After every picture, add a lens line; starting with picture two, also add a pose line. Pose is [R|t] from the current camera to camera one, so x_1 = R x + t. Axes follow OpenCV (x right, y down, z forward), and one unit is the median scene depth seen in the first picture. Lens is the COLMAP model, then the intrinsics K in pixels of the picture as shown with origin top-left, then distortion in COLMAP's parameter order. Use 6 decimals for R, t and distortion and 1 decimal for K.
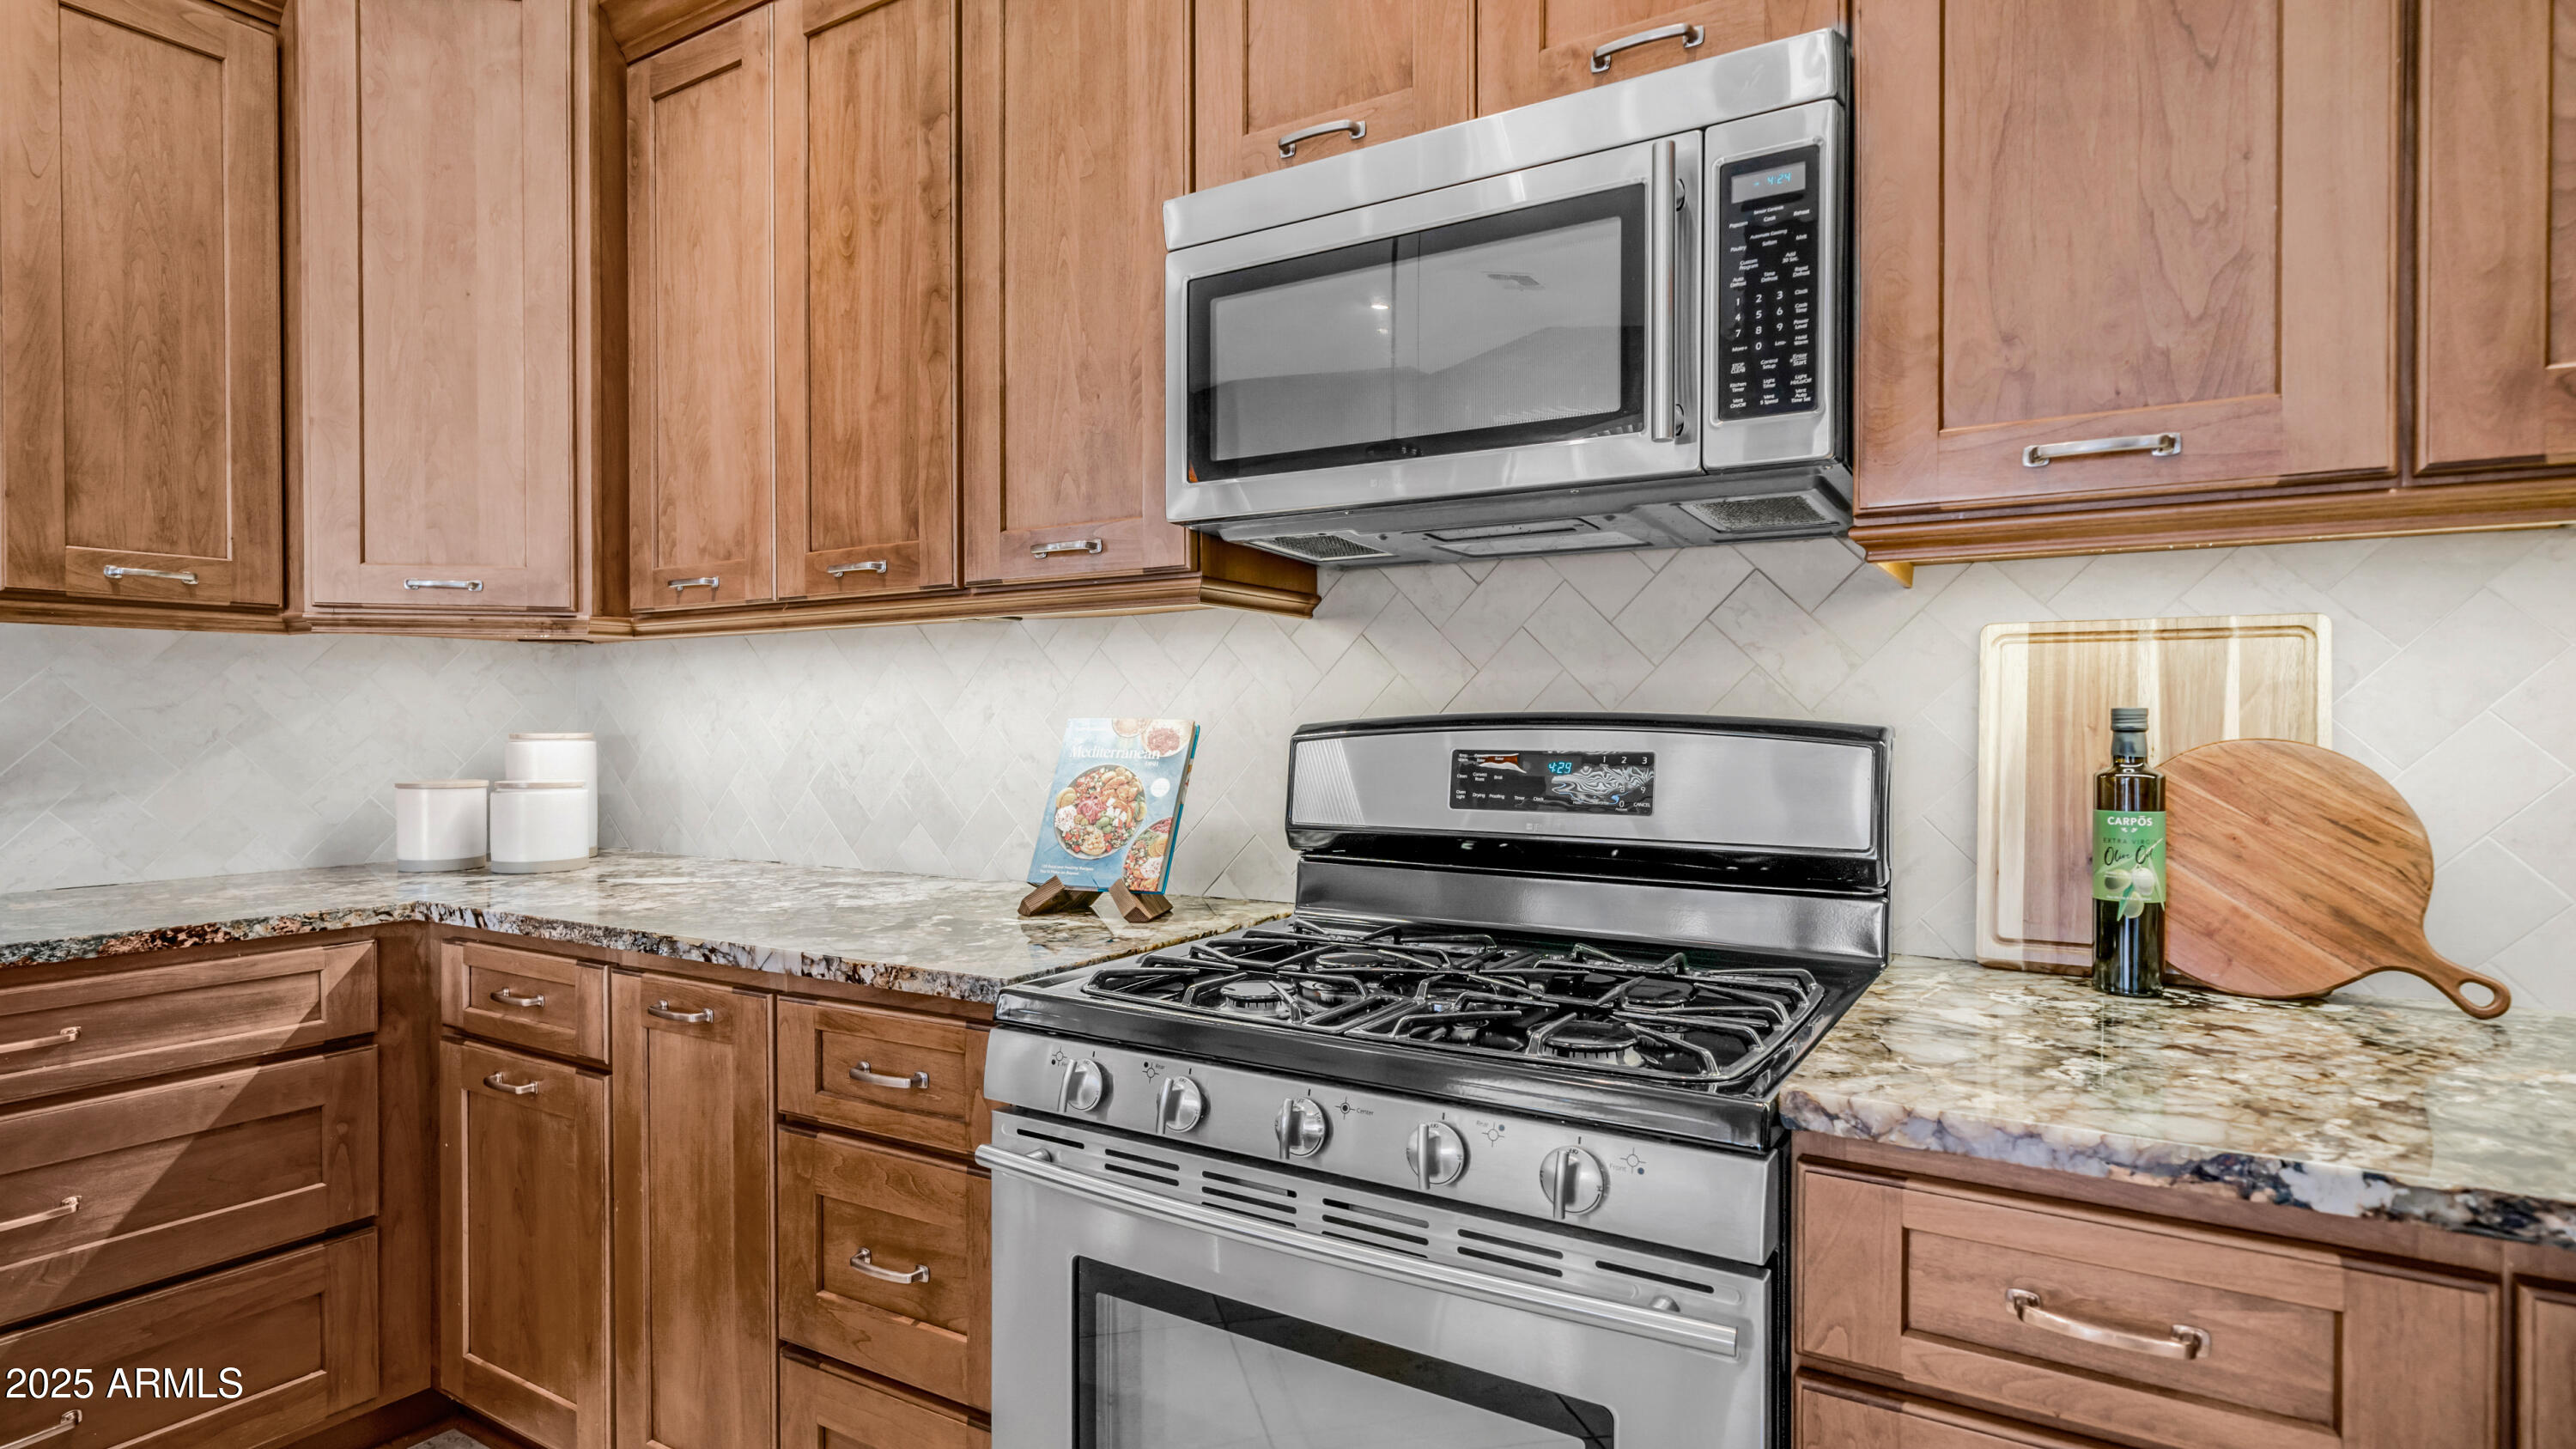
lens RADIAL K [[1321.0, 0, 1230.8], [0, 1321.0, 737.8], [0, 0, 1]] dist [0.004456, 0.001346]
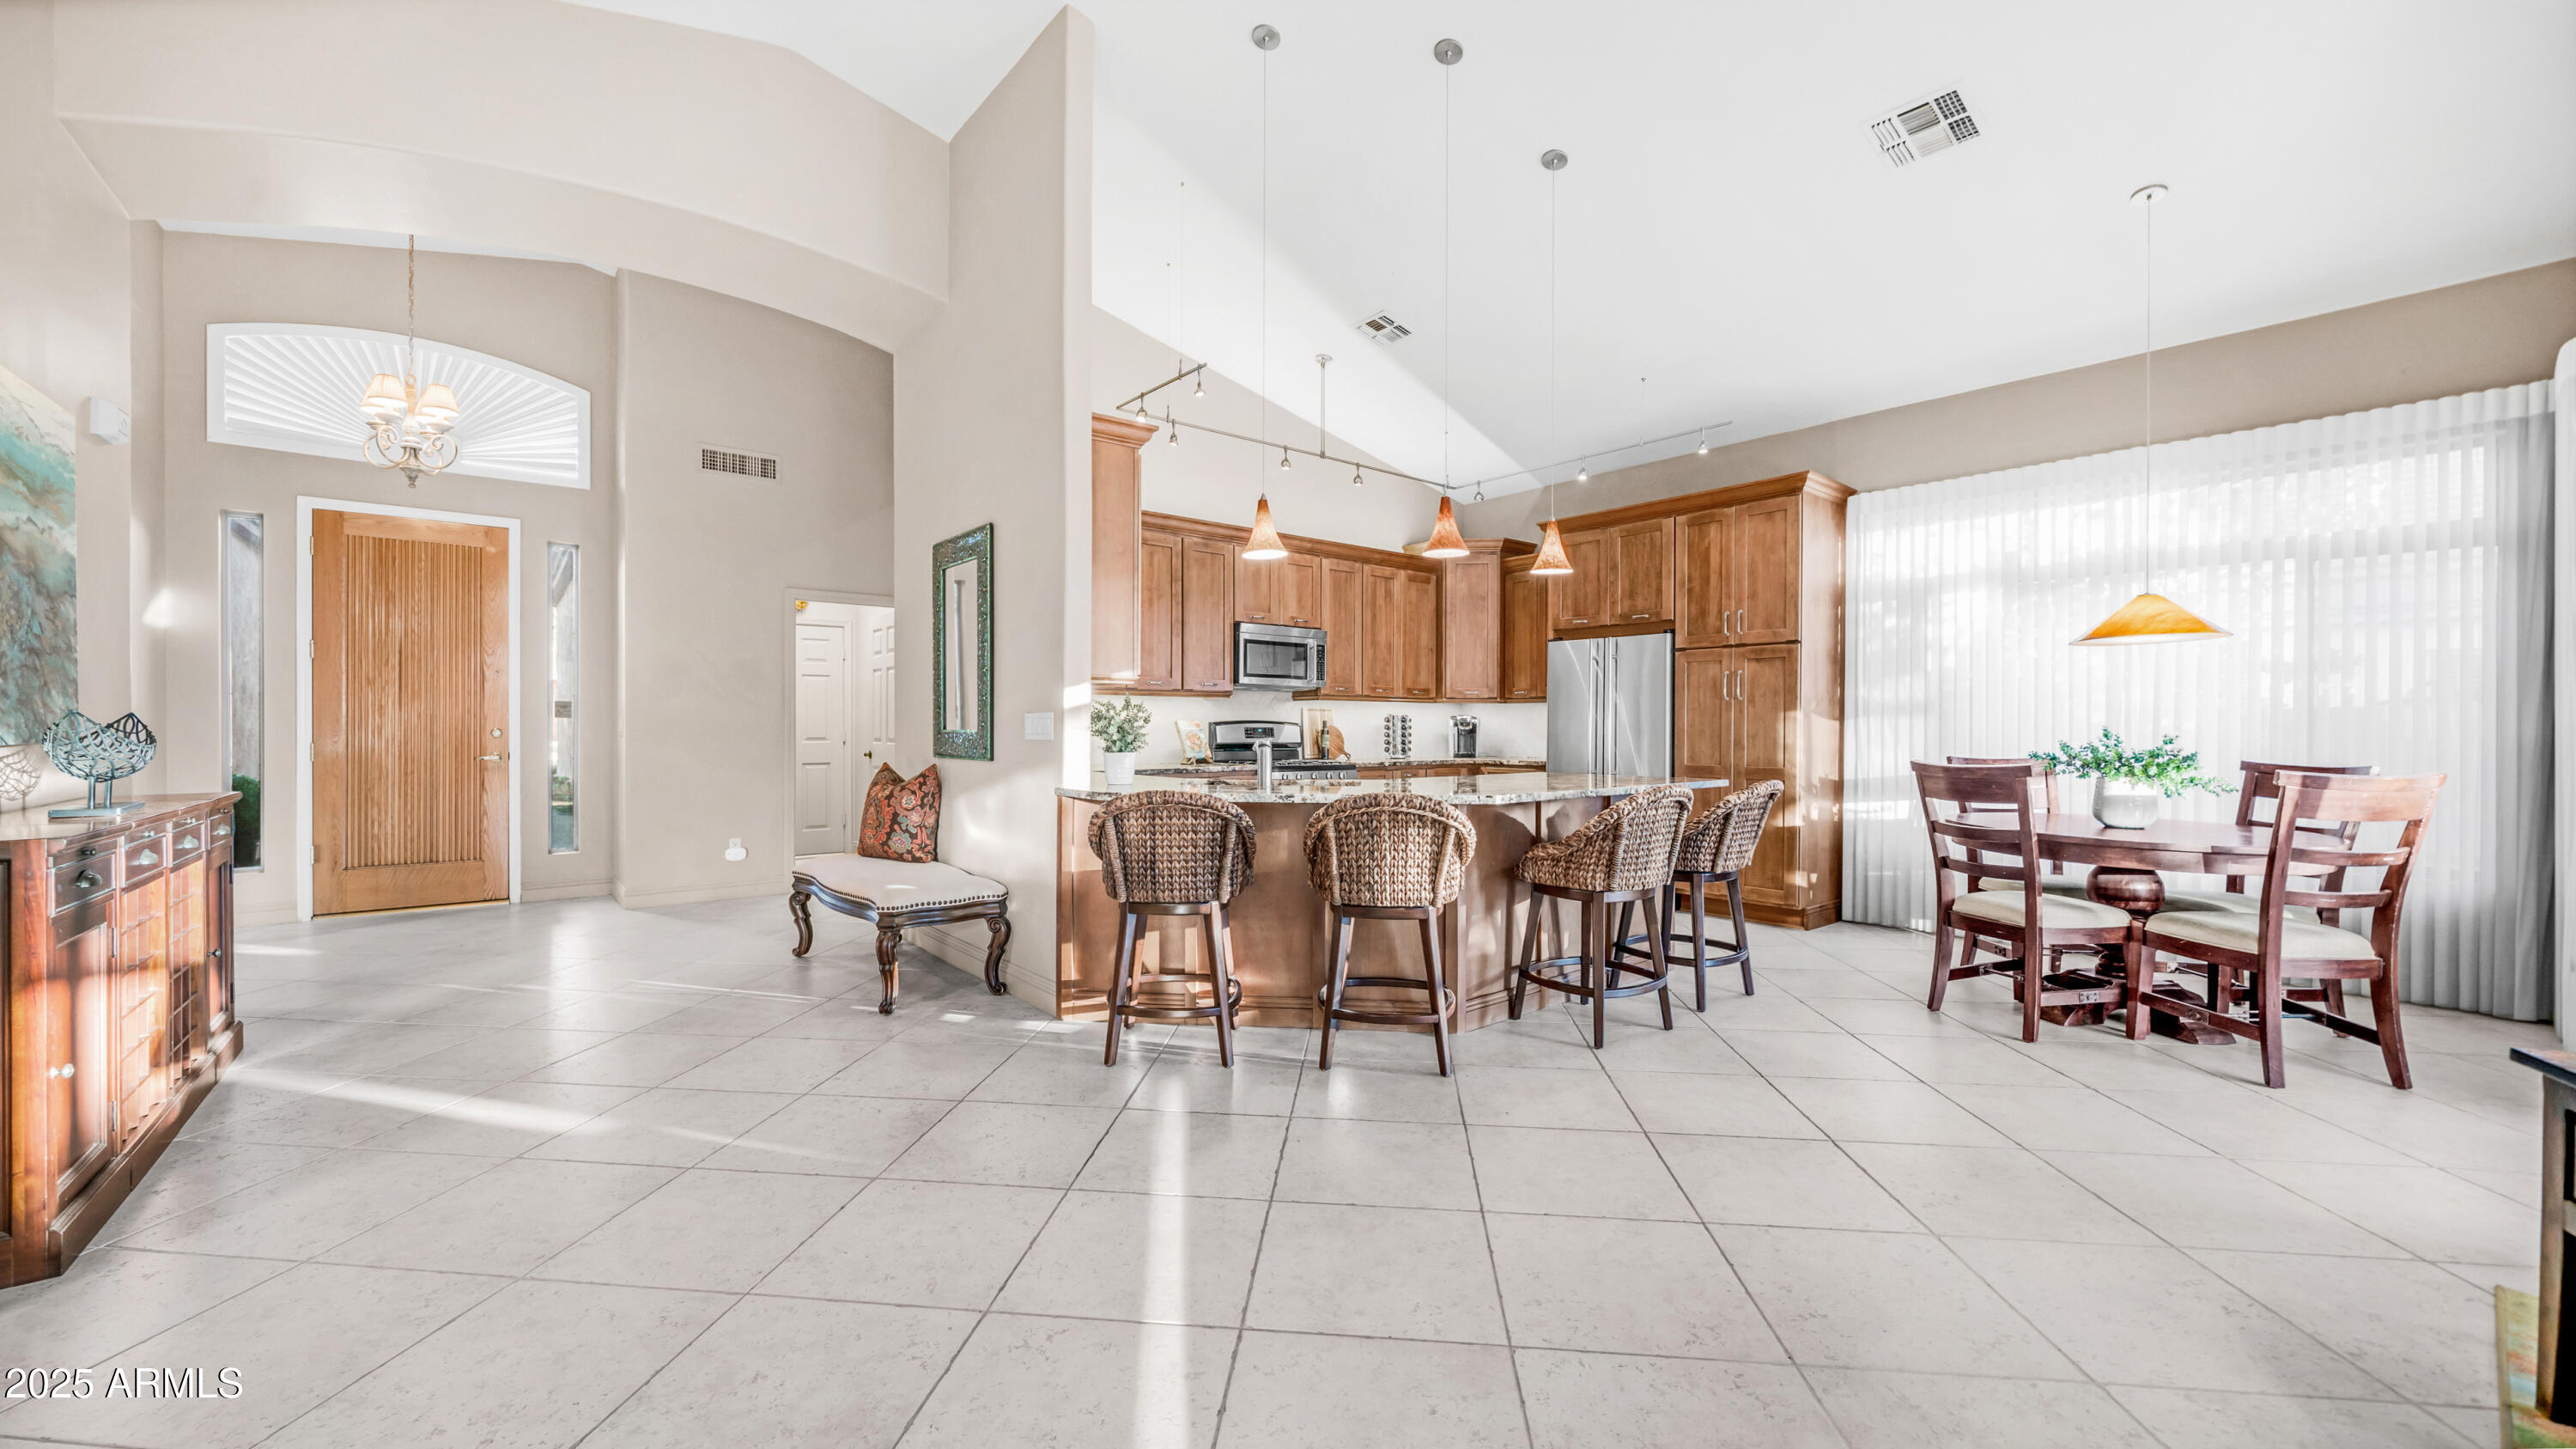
lens RADIAL K [[929.7, 0, 1321.7], [0, 929.7, 732.6], [0, 0, 1]] dist [0.000302, 0.000065]
pose [[0.277398, -0.004424, 0.960745, -3.723672], [0.010721, 0.999941, 0.001509, 0.031595], [-0.960695, 0.009882, 0.277429, -0.355362]]
